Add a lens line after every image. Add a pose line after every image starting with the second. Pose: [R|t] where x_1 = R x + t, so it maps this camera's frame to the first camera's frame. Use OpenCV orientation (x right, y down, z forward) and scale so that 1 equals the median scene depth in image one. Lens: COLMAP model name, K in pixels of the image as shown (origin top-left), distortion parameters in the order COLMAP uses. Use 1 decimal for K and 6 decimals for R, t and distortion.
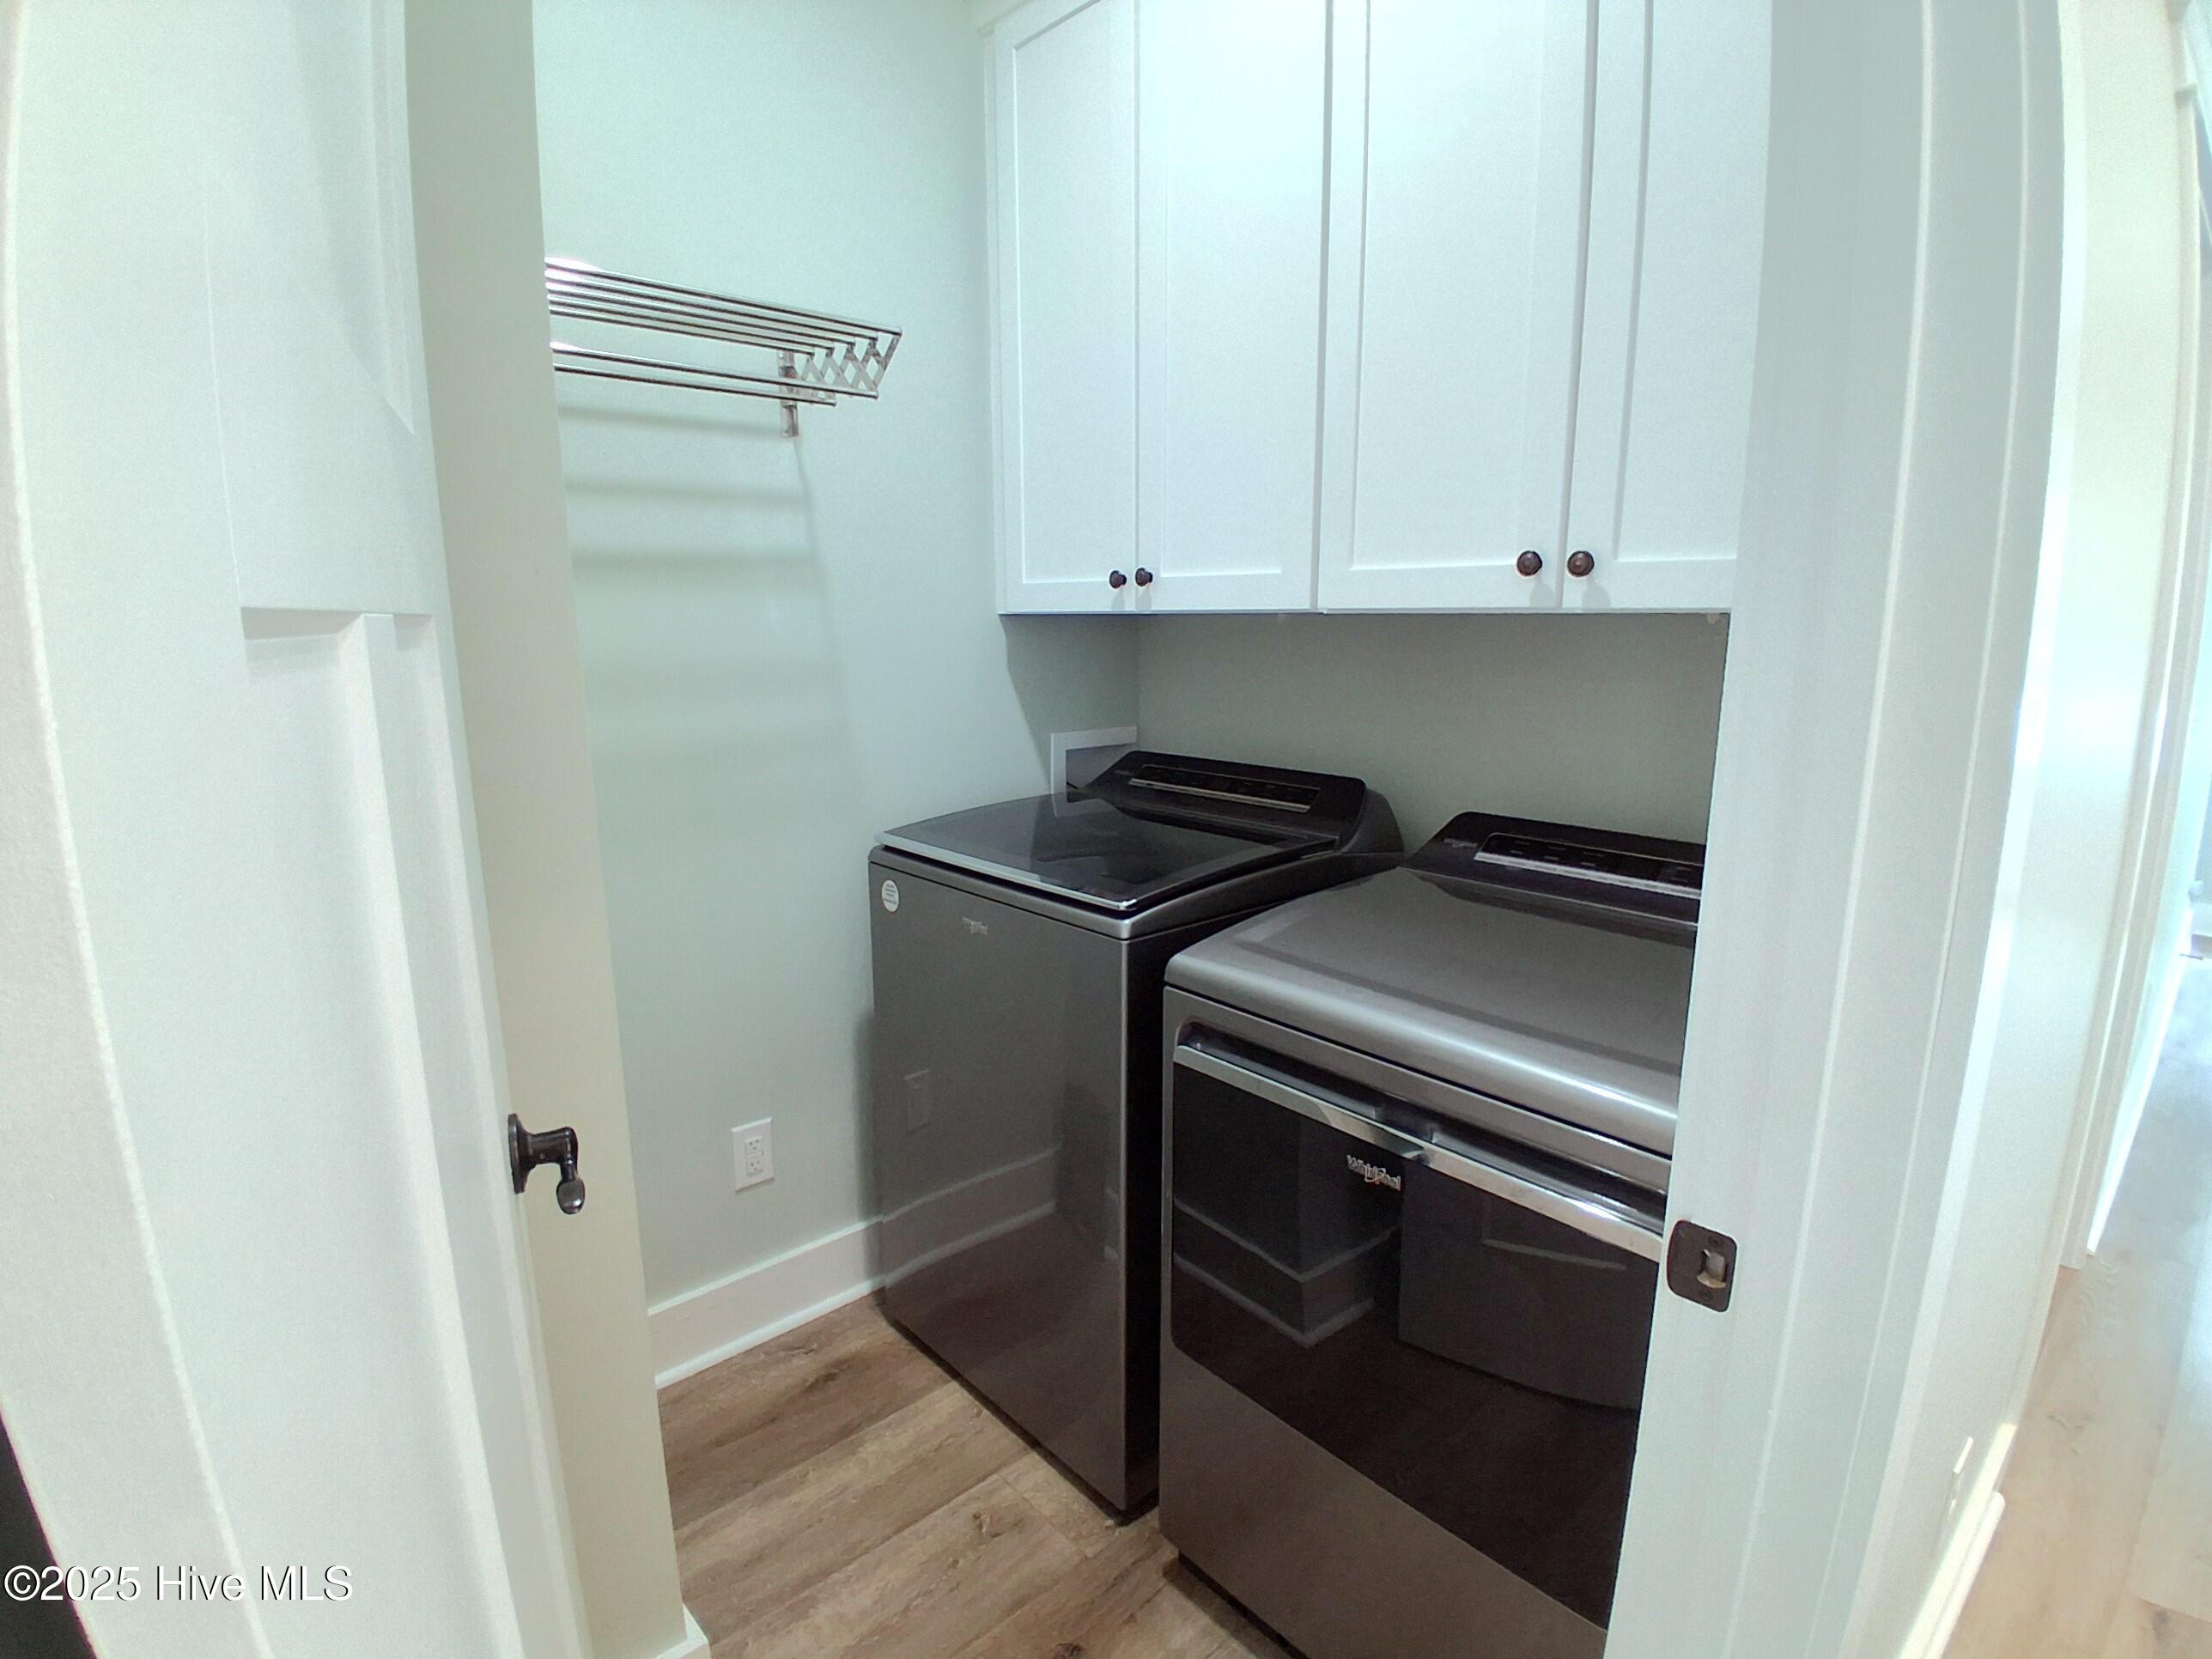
lens RADIAL K [[1098.2, 0, 1097.3], [0, 1098.2, 847.3], [0, 0, 1]] dist [0.003019, -0.046530]
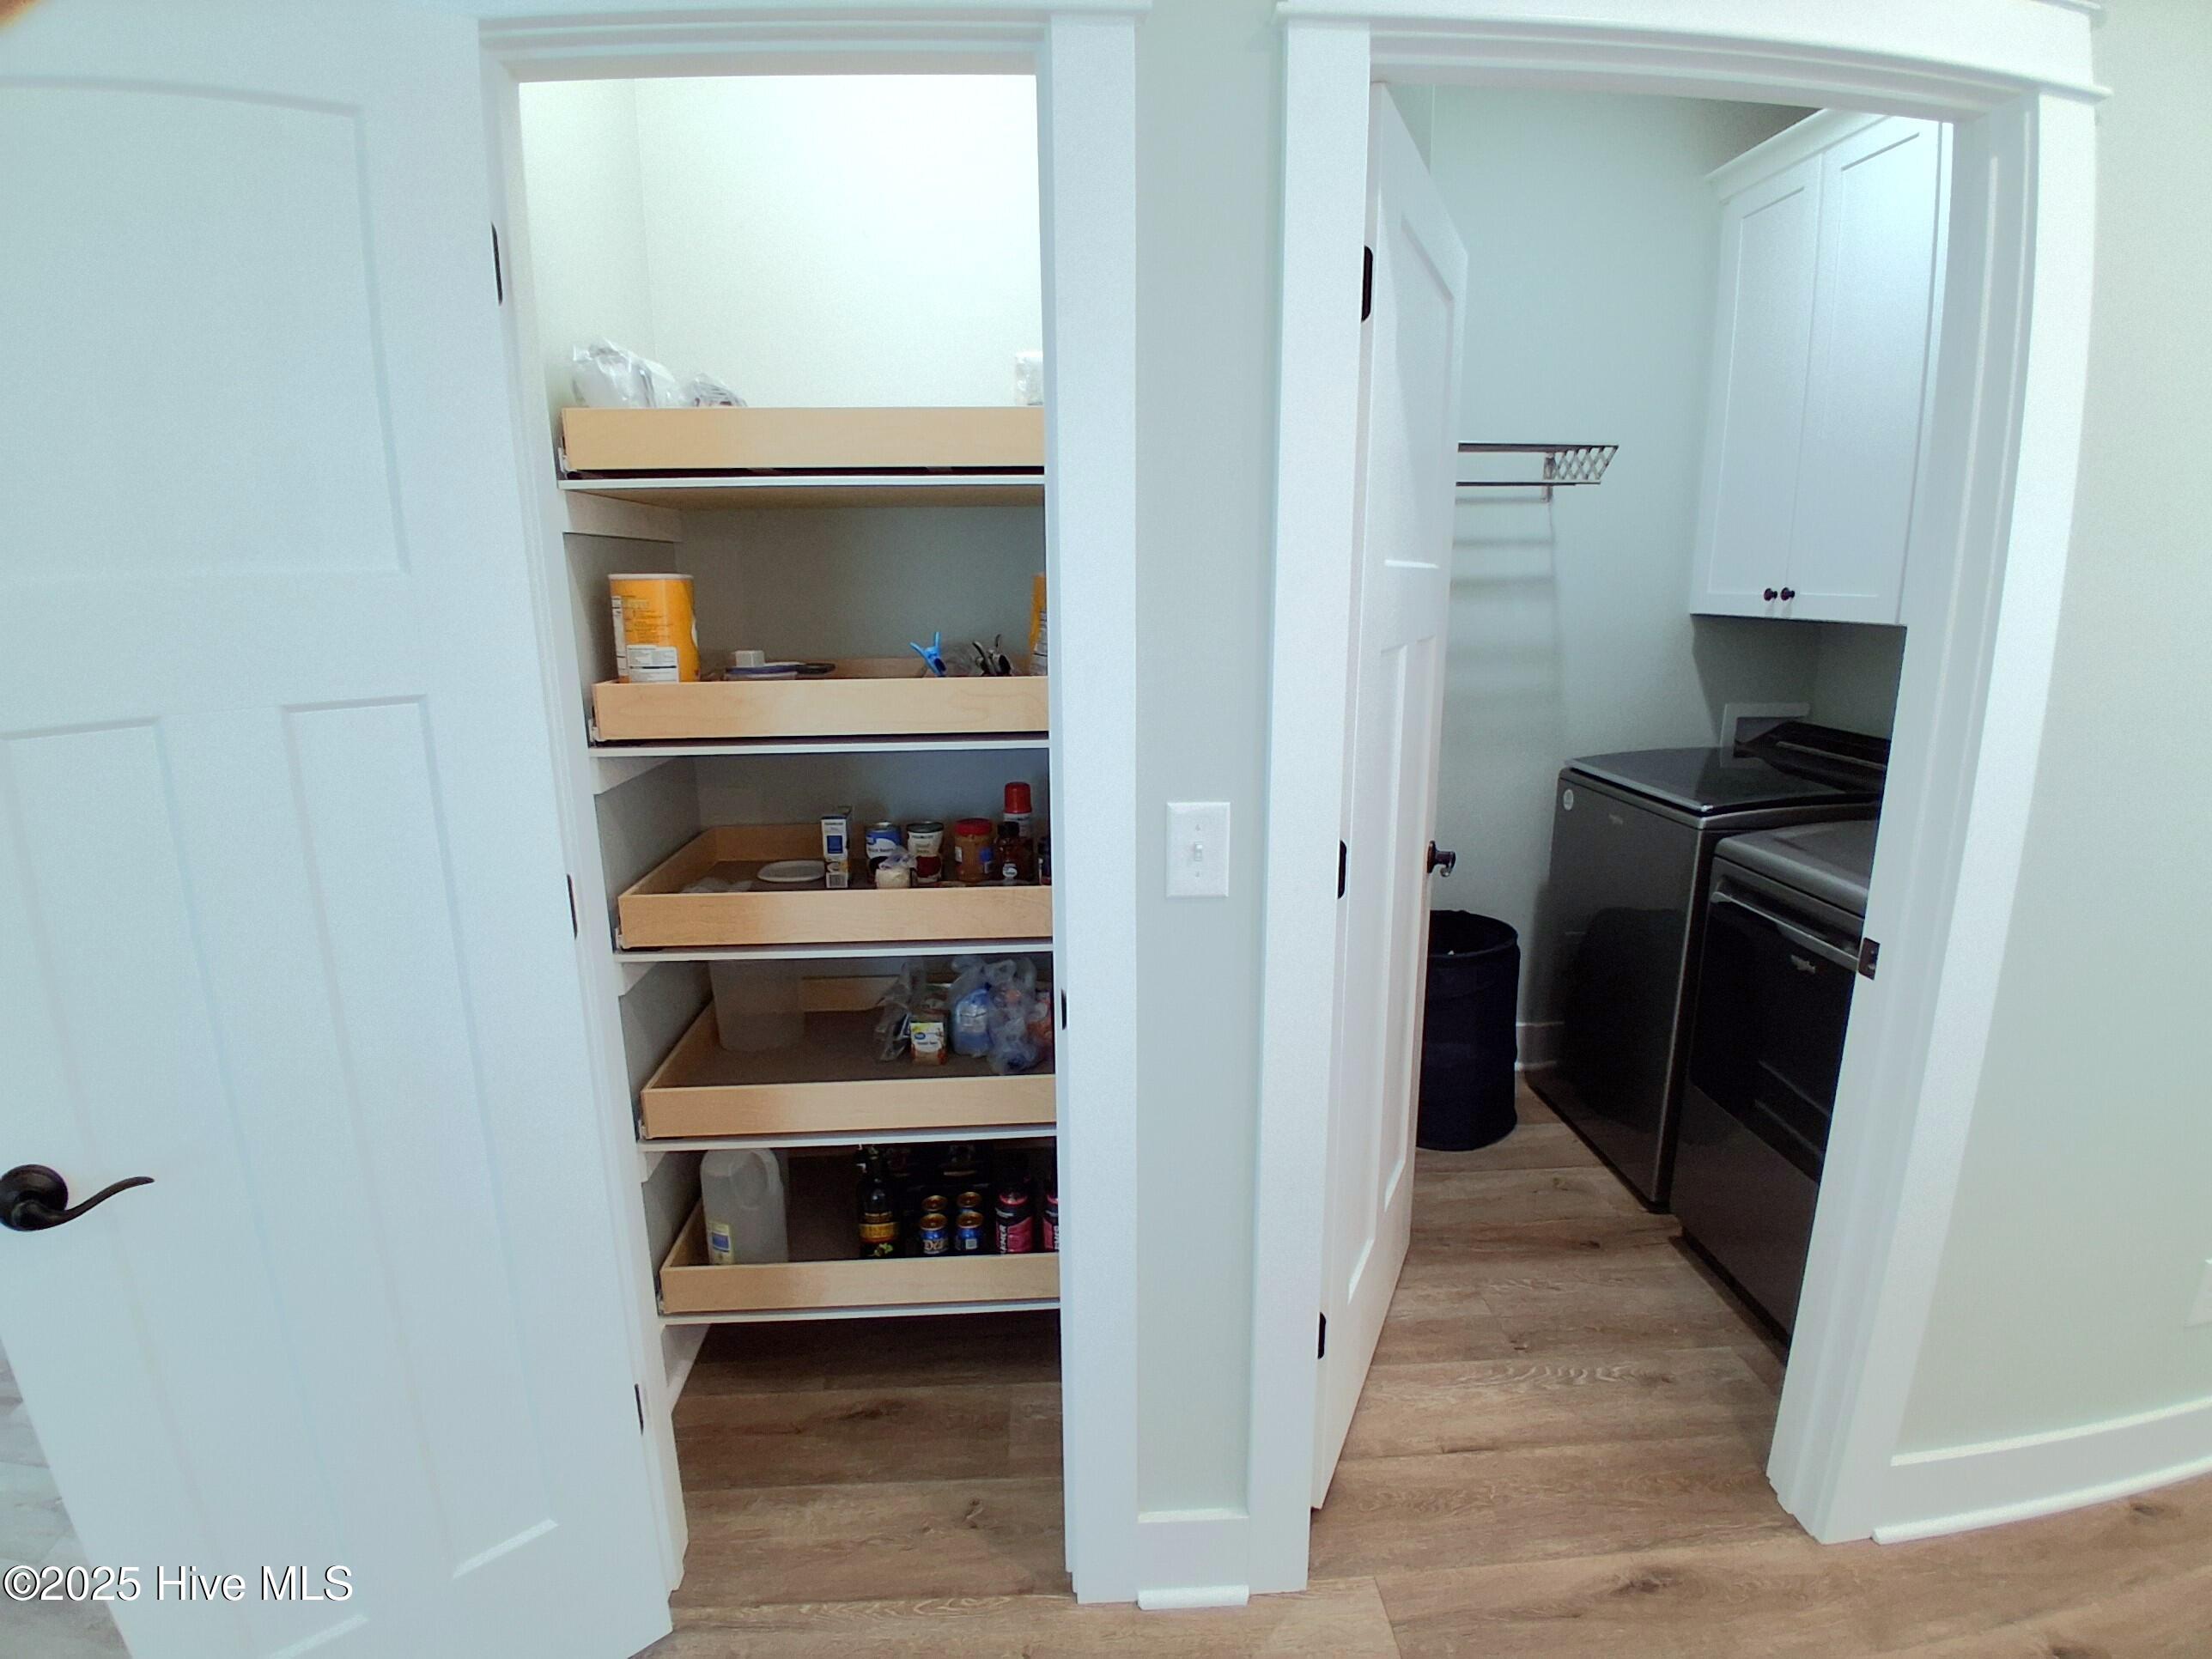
lens RADIAL K [[1098.2, 0, 1097.3], [0, 1098.2, 847.3], [0, 0, 1]] dist [0.003019, -0.046530]
pose [[0.776872, 0.143212, -0.613156, 0.255637], [-0.121557, 0.989584, 0.077120, 0.073614], [0.617814, 0.014621, 0.786189, -0.631431]]
